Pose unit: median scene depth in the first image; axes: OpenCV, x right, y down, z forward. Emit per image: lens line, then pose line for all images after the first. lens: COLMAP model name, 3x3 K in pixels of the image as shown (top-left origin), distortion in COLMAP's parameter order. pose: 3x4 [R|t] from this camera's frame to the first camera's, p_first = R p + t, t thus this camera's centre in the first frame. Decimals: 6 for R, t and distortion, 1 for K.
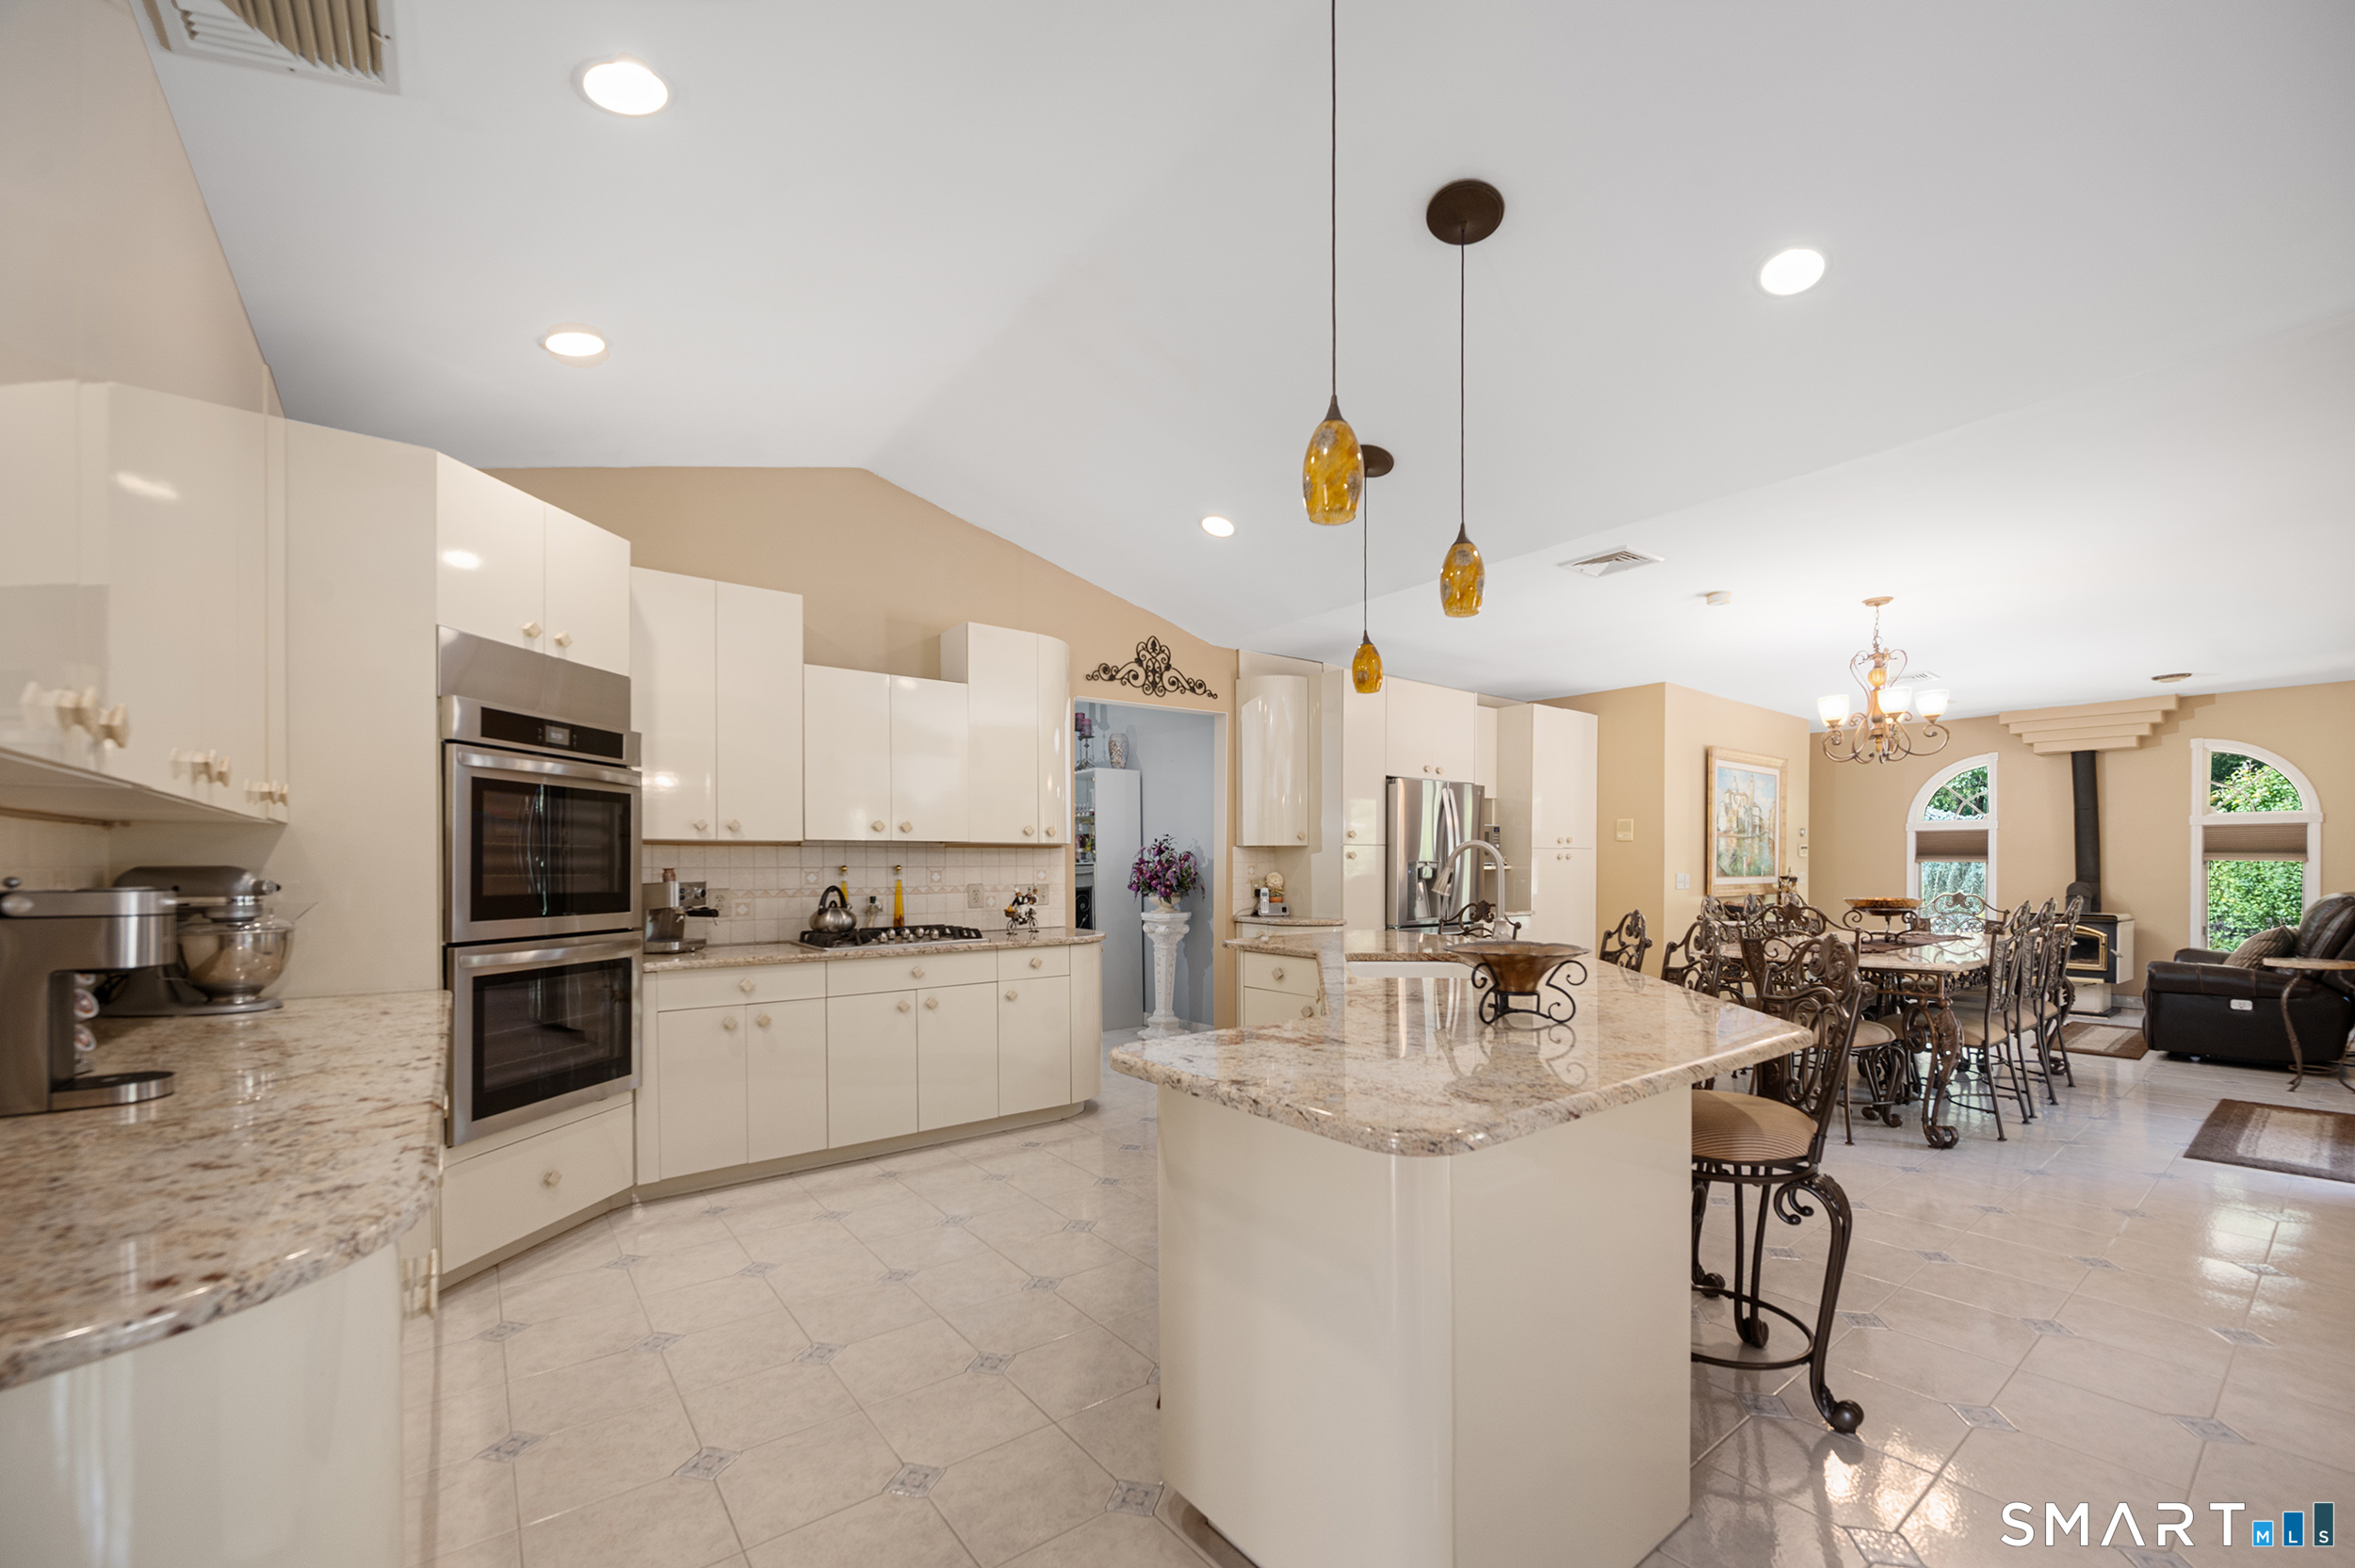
lens RADIAL K [[941.5, 0, 1199.1], [0, 941.5, 875.3], [0, 0, 1]] dist [0.001920, 0.000107]
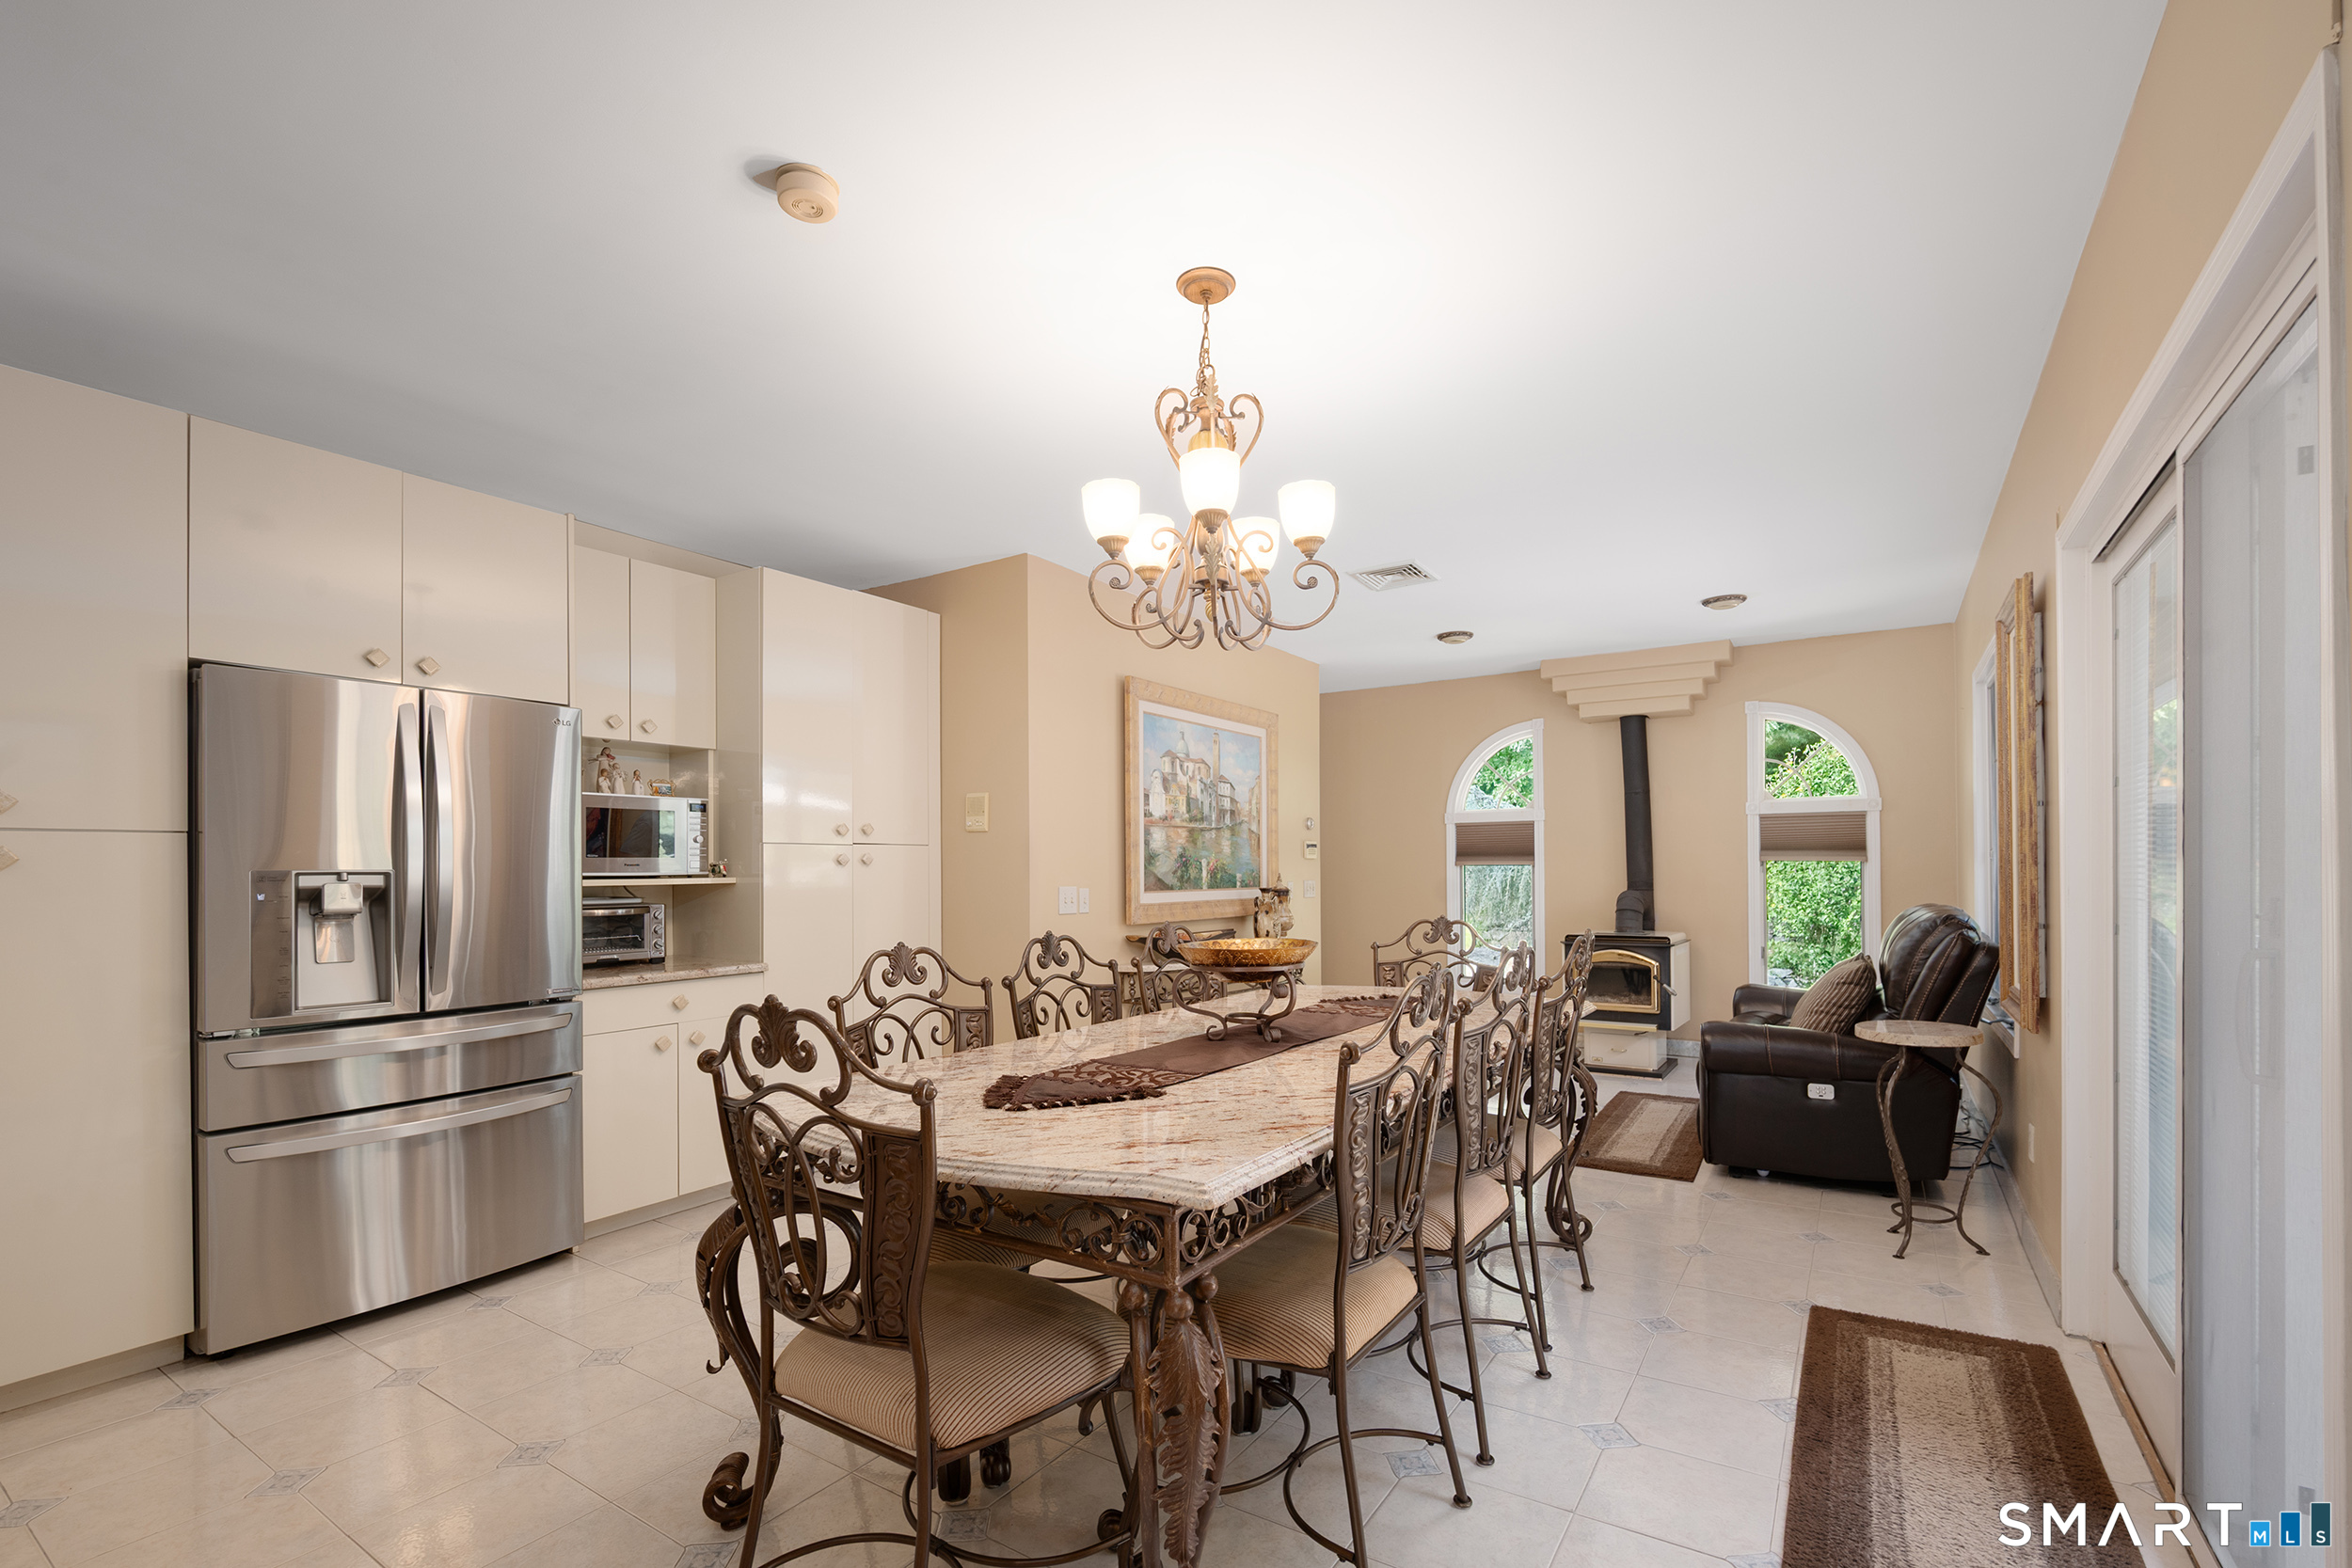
lens RADIAL K [[1039.3, 0, 1168.0], [0, 1039.3, 875.9], [0, 0, 1]] dist [-0.000376, -0.000022]
pose [[0.952882, -0.009605, 0.303189, 0.354975], [0.011732, 0.999918, -0.005194, -0.004793], [-0.303114, 0.008506, 0.952916, 0.346863]]
